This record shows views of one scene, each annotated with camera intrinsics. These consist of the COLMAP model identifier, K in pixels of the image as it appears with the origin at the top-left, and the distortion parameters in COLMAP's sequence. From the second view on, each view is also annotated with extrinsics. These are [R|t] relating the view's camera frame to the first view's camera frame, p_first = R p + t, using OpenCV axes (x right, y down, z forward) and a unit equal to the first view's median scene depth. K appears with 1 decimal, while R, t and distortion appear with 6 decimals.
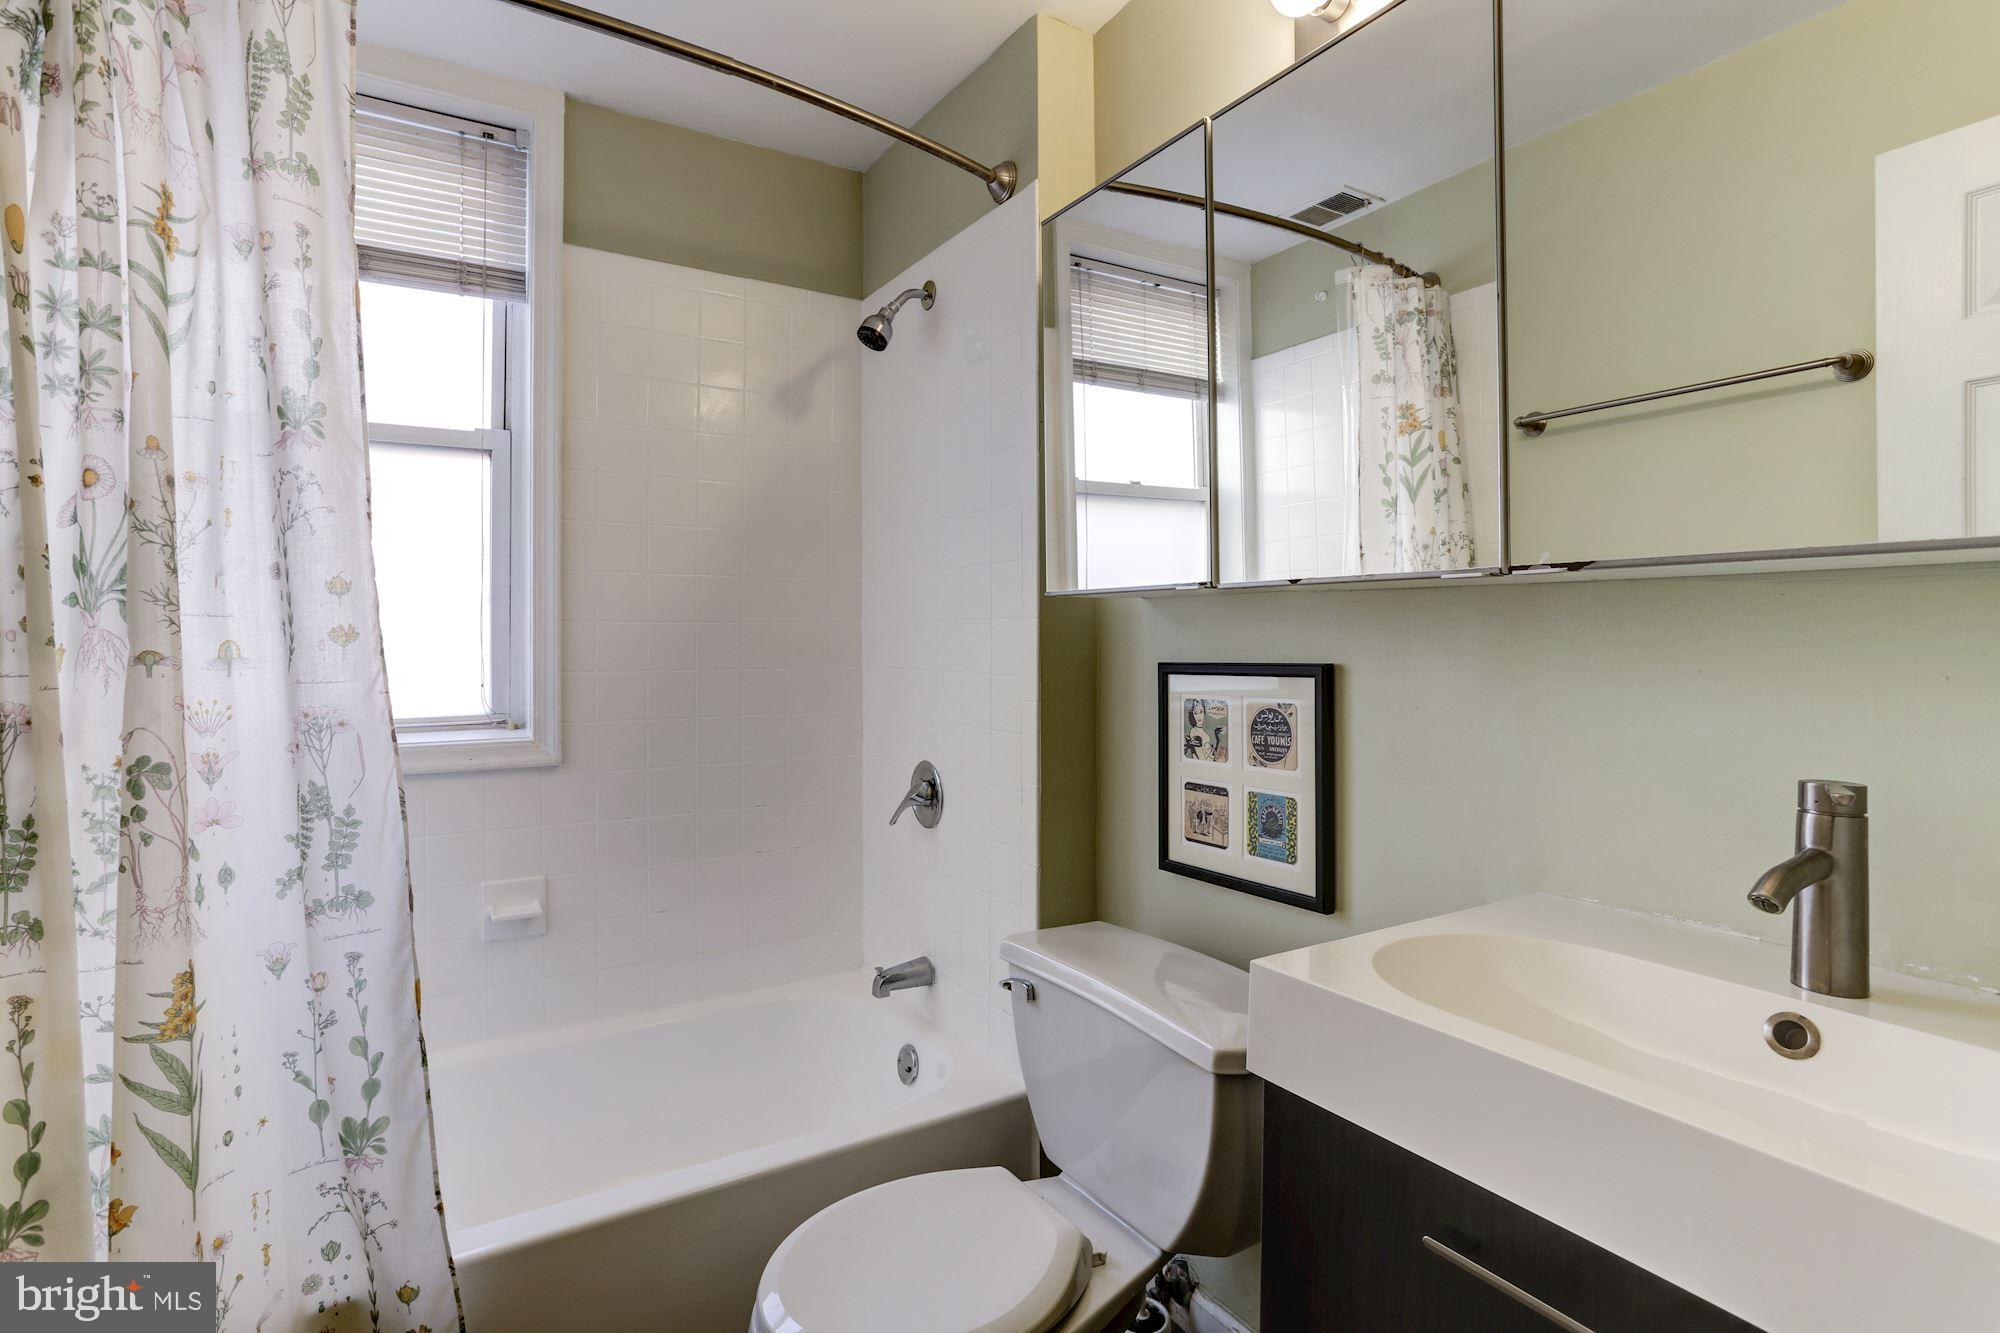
lens RADIAL K [[966.6, 0, 997.2], [0, 966.6, 638.5], [0, 0, 1]] dist [-0.047813, 0.034596]
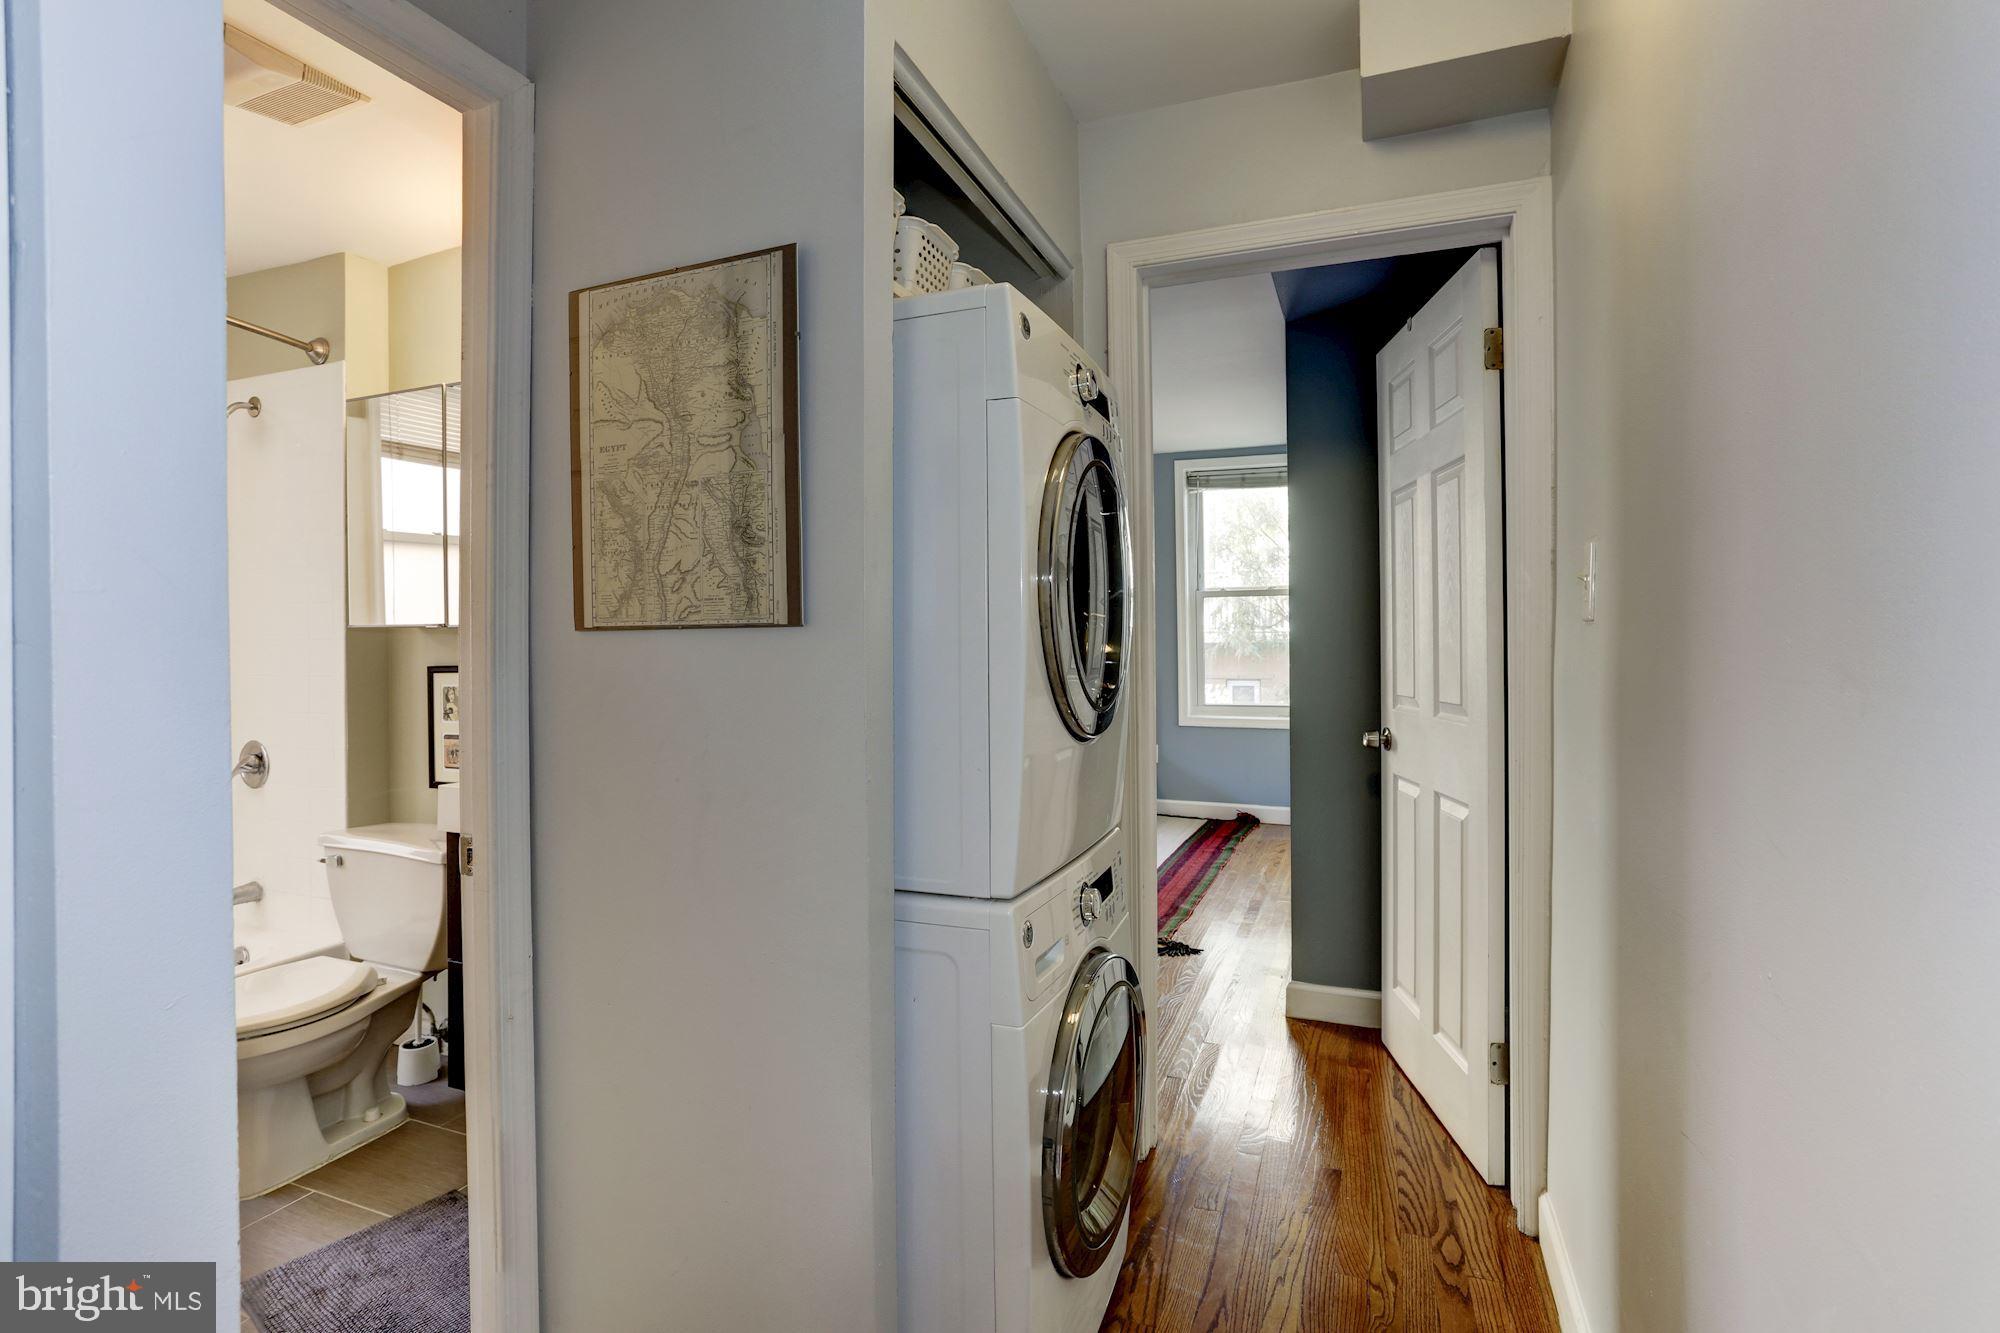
lens RADIAL K [[964.3, 0, 992.6], [0, 964.3, 634.5], [0, 0, 1]] dist [-0.021674, 0.000127]
pose [[0.814011, -0.004251, 0.580834, -0.002215], [0.007177, 0.999970, -0.002739, -0.017636], [-0.580805, 0.006398, 0.814017, -0.844668]]
